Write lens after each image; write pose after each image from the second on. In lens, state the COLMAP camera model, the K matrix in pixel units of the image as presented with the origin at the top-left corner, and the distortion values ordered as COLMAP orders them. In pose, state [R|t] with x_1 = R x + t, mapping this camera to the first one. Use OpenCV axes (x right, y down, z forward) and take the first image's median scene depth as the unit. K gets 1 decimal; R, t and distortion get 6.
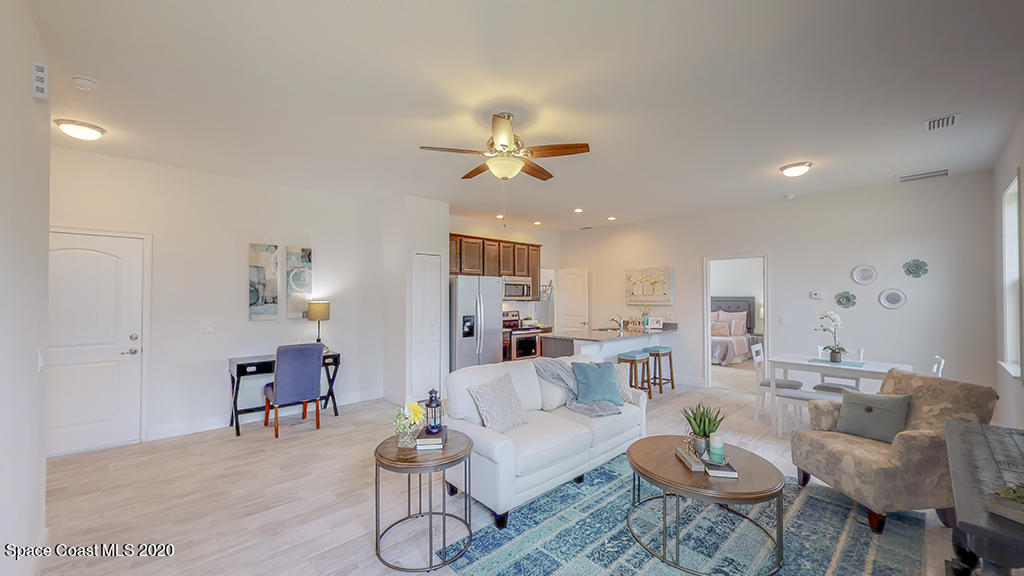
lens RADIAL K [[391.2, 0, 510.7], [0, 391.2, 290.6], [0, 0, 1]] dist [0.000767, -0.000312]
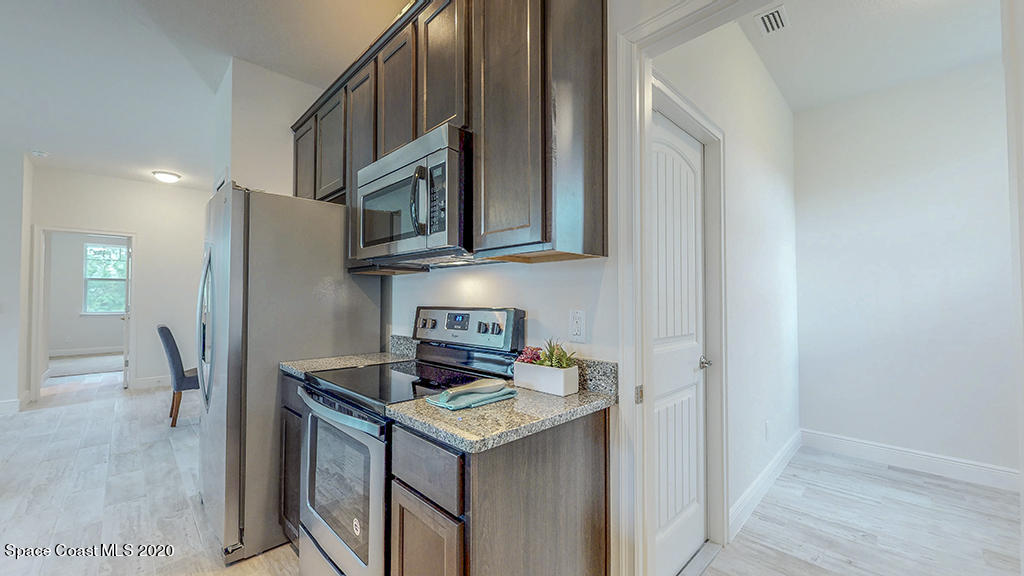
lens RADIAL K [[391.2, 0, 511.2], [0, 391.2, 289.2], [0, 0, 1]] dist [0.000767, -0.000312]
pose [[0.020232, -0.022365, -0.999545, 0.339866], [0.016019, 0.999629, -0.022043, 0.069642], [0.999667, -0.015566, 0.020583, 1.503692]]
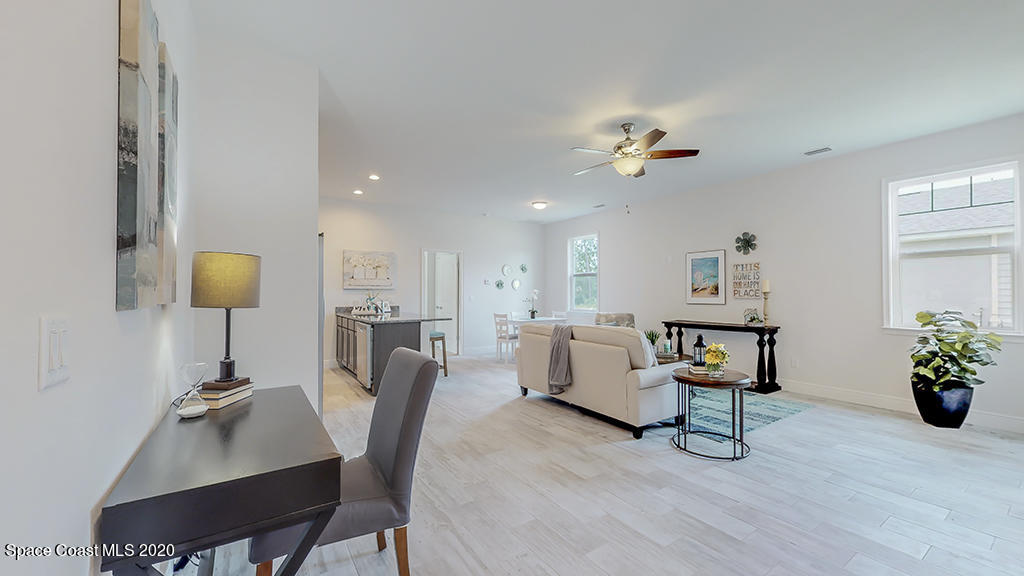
lens RADIAL K [[391.2, 0, 513.8], [0, 391.2, 292.0], [0, 0, 1]] dist [0.000767, -0.000312]
pose [[0.157910, 0.004083, 0.987445, -0.782657], [-0.012027, 0.999925, -0.002211, 0.058082], [-0.987380, -0.011527, 0.157947, 0.689633]]
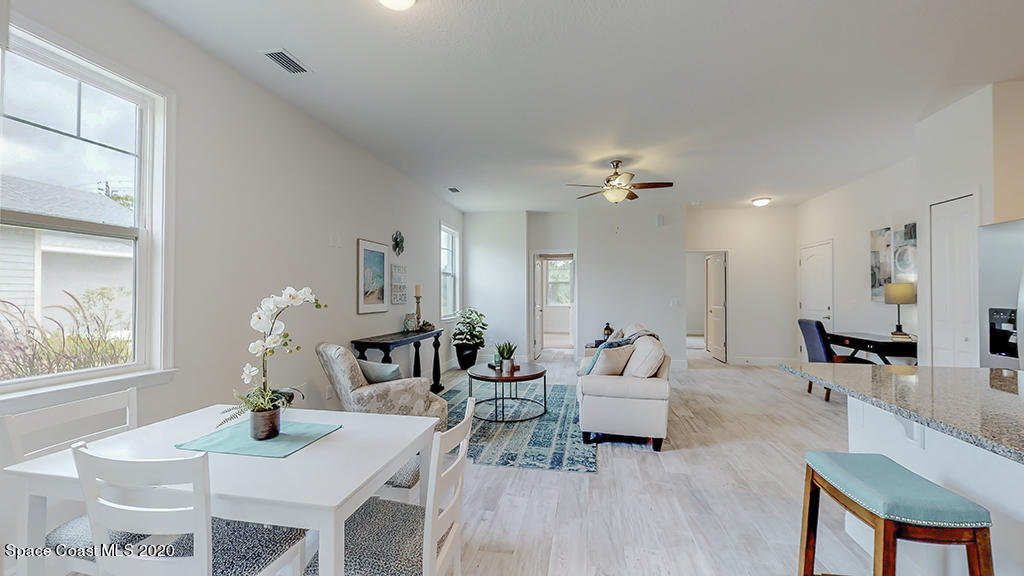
lens RADIAL K [[391.2, 0, 511.7], [0, 391.2, 289.3], [0, 0, 1]] dist [0.000767, -0.000312]
pose [[-0.814541, -0.006328, -0.580072, 0.729998], [0.007728, 0.999733, -0.021757, 0.053759], [0.580055, -0.022205, -0.814275, 1.202002]]
